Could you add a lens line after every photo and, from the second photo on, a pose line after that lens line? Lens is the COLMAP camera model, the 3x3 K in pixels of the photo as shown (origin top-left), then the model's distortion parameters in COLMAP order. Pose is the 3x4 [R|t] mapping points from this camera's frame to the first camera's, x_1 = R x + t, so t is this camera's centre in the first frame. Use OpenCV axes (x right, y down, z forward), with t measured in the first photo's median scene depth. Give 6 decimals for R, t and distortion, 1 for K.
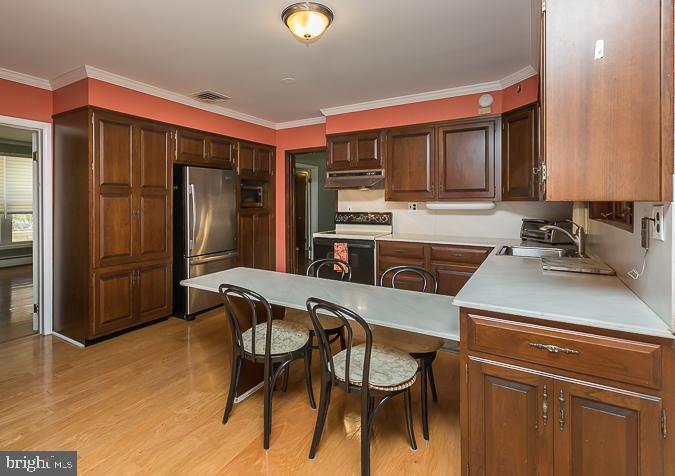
lens RADIAL K [[345.0, 0, 317.3], [0, 345.0, 205.1], [0, 0, 1]] dist [0.031638, 0.000033]
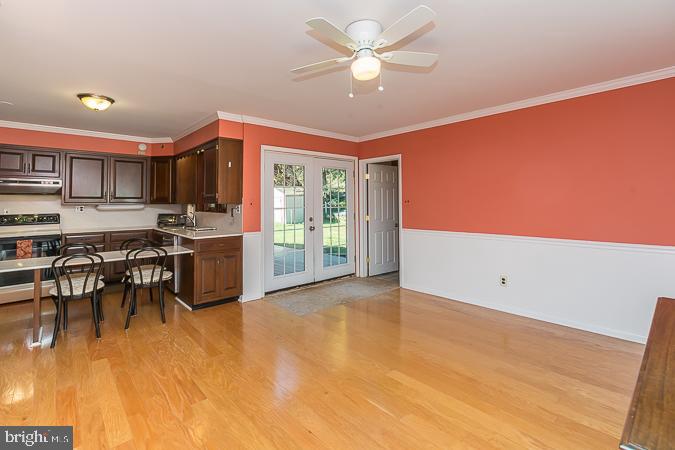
lens RADIAL K [[311.9, 0, 337.3], [0, 311.9, 193.1], [0, 0, 1]] dist [0.001808, 0.000380]
pose [[0.296107, 0.026782, 0.954779, -0.625241], [0.015413, 0.999343, -0.032812, -0.000323], [-0.955031, 0.024432, 0.295499, -0.346005]]
